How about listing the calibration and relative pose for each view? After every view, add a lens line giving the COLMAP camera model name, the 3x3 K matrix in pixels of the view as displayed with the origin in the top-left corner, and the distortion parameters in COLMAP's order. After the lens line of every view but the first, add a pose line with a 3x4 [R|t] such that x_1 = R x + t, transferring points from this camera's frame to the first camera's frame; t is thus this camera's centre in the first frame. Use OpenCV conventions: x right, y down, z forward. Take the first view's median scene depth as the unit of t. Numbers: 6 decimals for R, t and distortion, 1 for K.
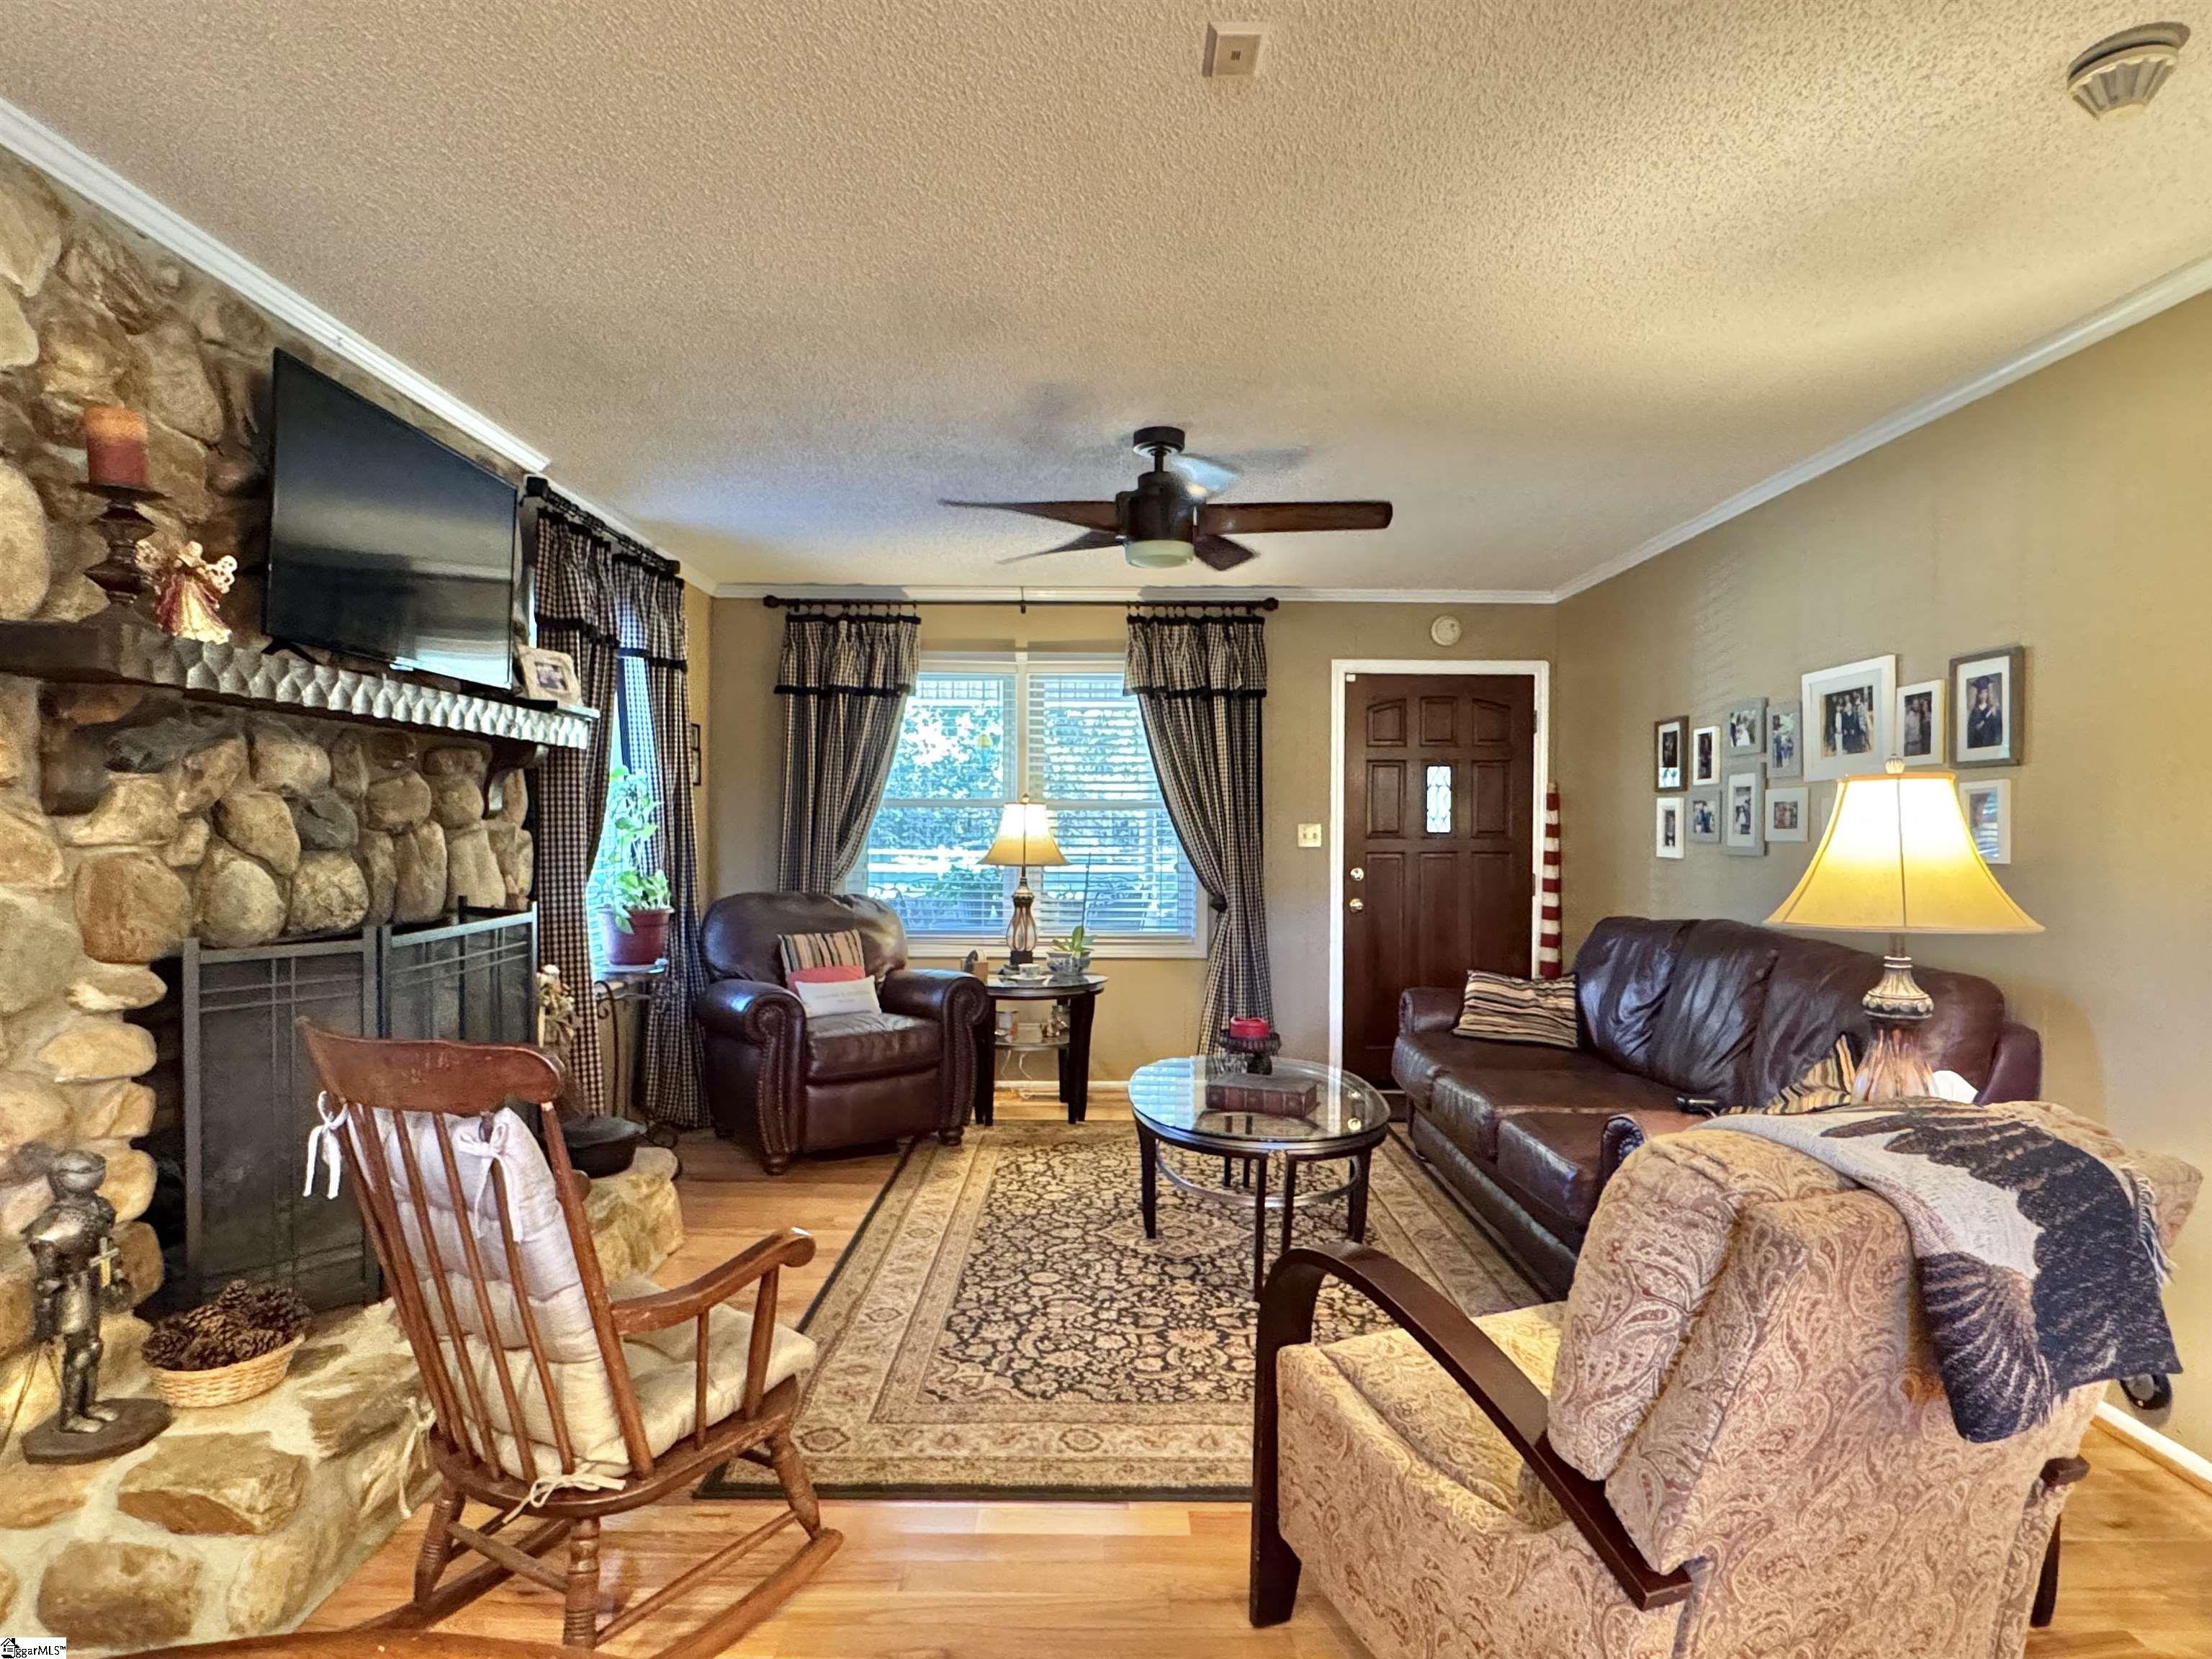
lens RADIAL K [[1223.8, 0, 1102.1], [0, 1223.8, 837.9], [0, 0, 1]] dist [-0.001561, -0.000104]
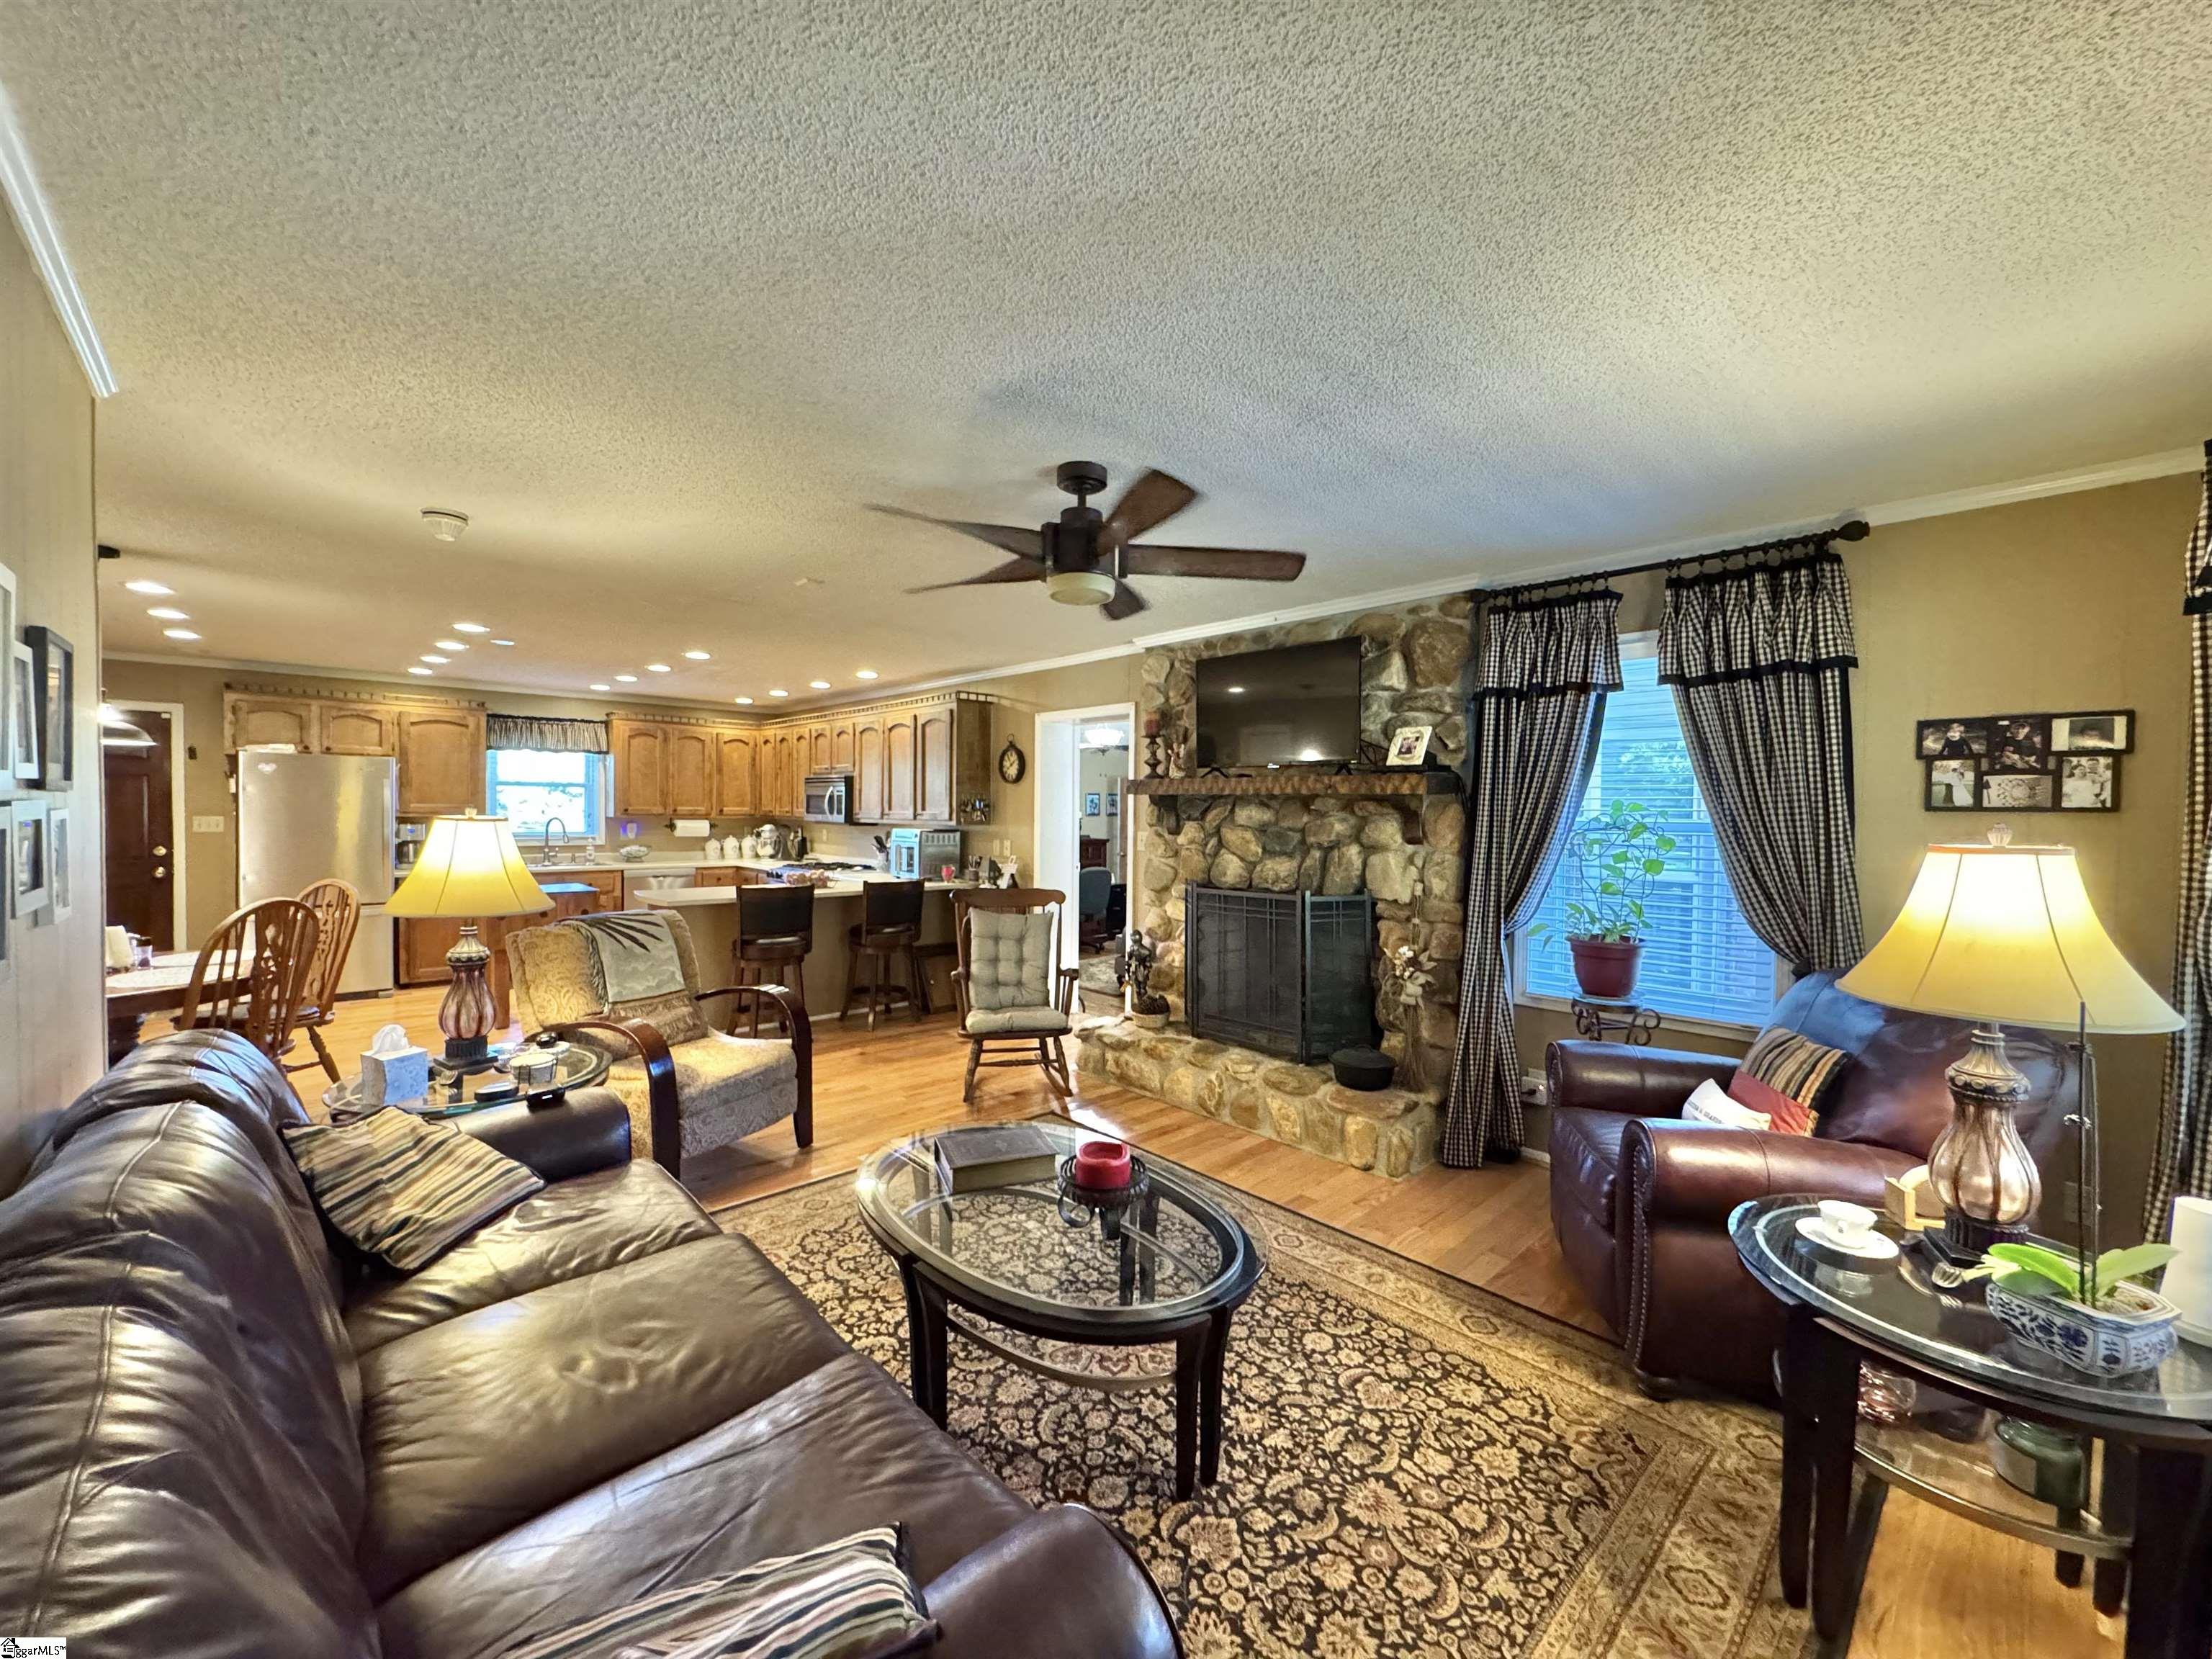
lens RADIAL K [[892.5, 0, 1106.0], [0, 892.5, 829.5], [0, 0, 1]] dist [0.000208, -0.000090]
pose [[-0.732592, 0.003250, -0.680661, 0.532544], [-0.021426, 0.999383, 0.027832, -0.056023], [0.680331, 0.034973, -0.732070, 1.557927]]
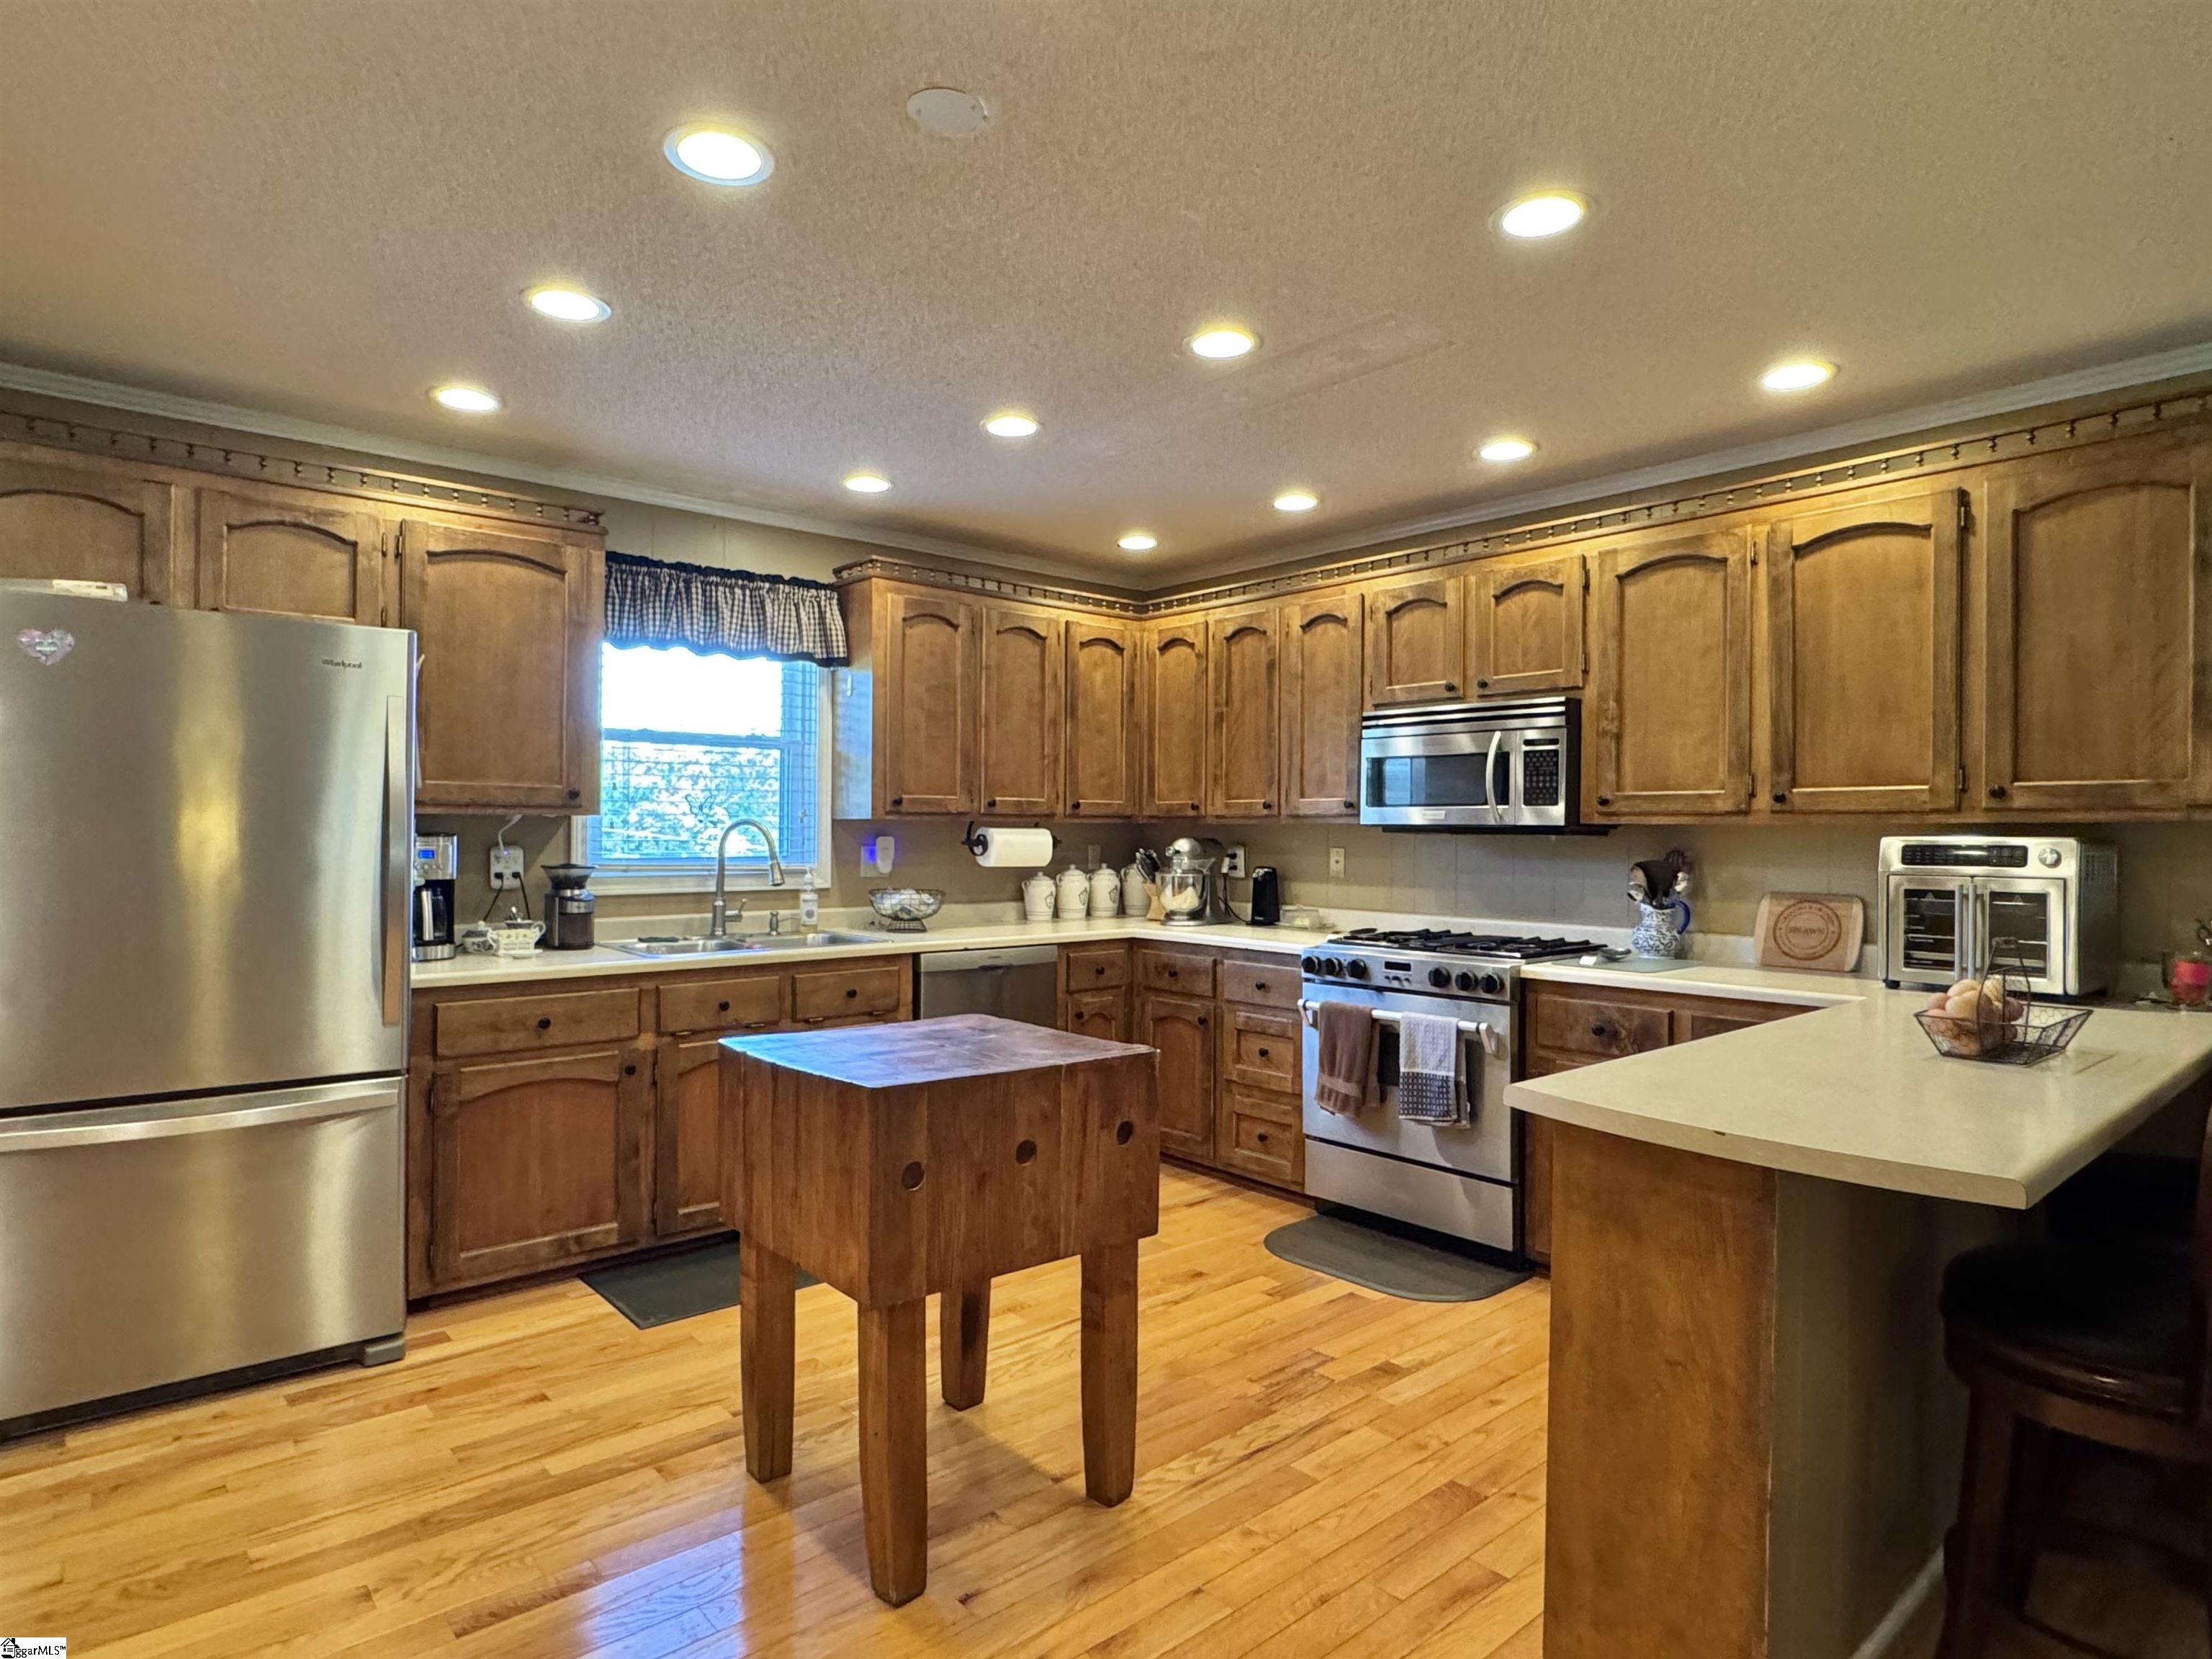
lens RADIAL K [[1231.8, 0, 1098.4], [0, 1231.8, 829.1], [0, 0, 1]] dist [0.000586, 0.000456]
pose [[-0.754115, -0.009455, -0.656675, 0.554827], [-0.015182, 0.999880, 0.003038, 0.003916], [0.656567, 0.012261, -0.754168, 0.165268]]
